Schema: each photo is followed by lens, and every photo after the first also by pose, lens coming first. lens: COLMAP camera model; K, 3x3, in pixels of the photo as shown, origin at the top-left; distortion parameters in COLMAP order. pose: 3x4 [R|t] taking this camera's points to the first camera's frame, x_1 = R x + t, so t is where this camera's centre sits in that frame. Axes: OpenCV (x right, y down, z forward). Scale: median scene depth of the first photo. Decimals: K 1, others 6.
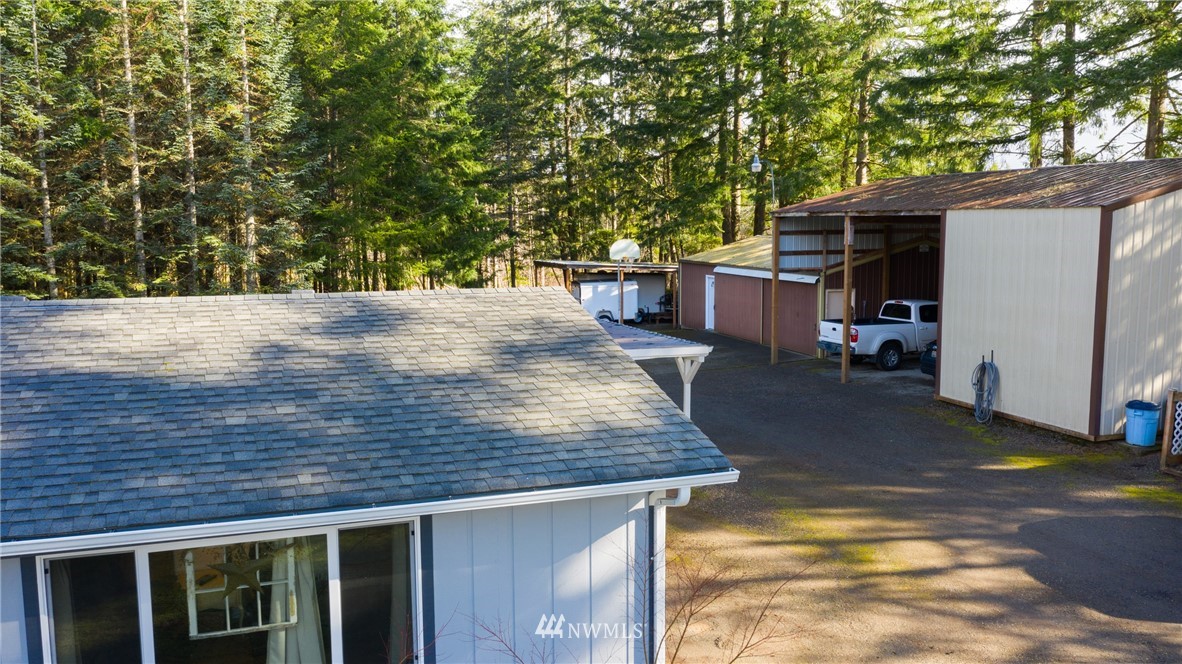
lens RADIAL K [[946.3, 0, 590.8], [0, 946.3, 334.4], [0, 0, 1]] dist [0.013191, 0.002983]
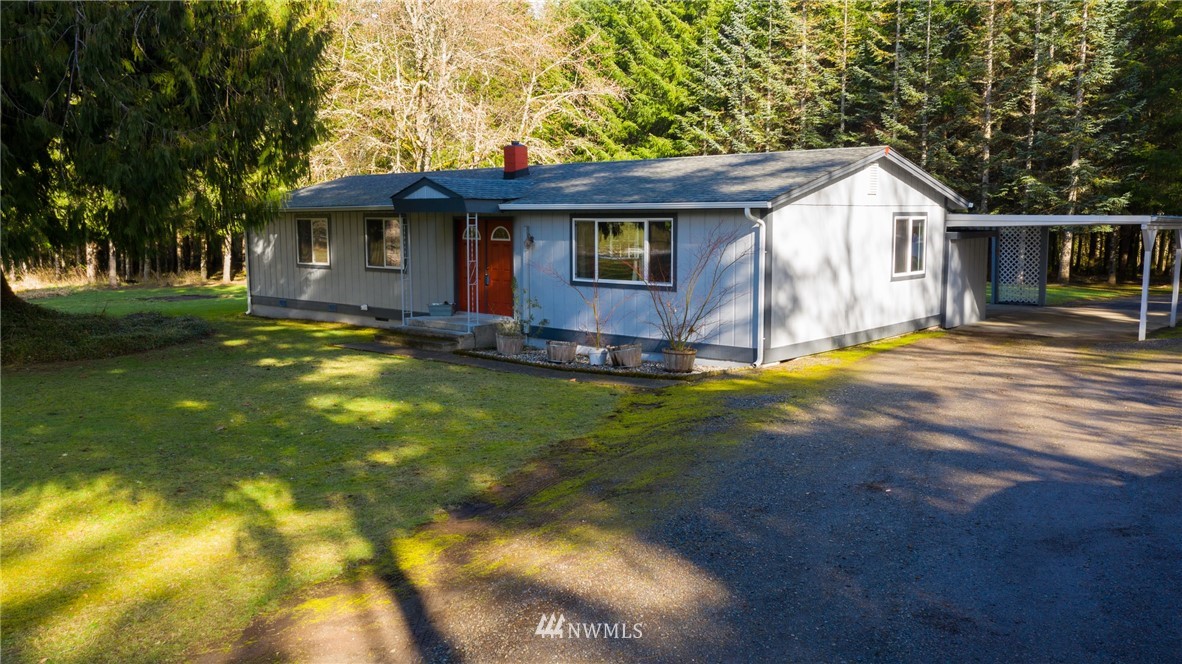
lens RADIAL K [[946.3, 0, 591.2], [0, 946.3, 331.7], [0, 0, 1]] dist [0.013191, 0.002983]
pose [[0.493997, 0.108026, -0.862727, 0.391092], [-0.100629, 0.992687, 0.066679, 0.068780], [0.863621, 0.053876, 0.501255, -0.089008]]
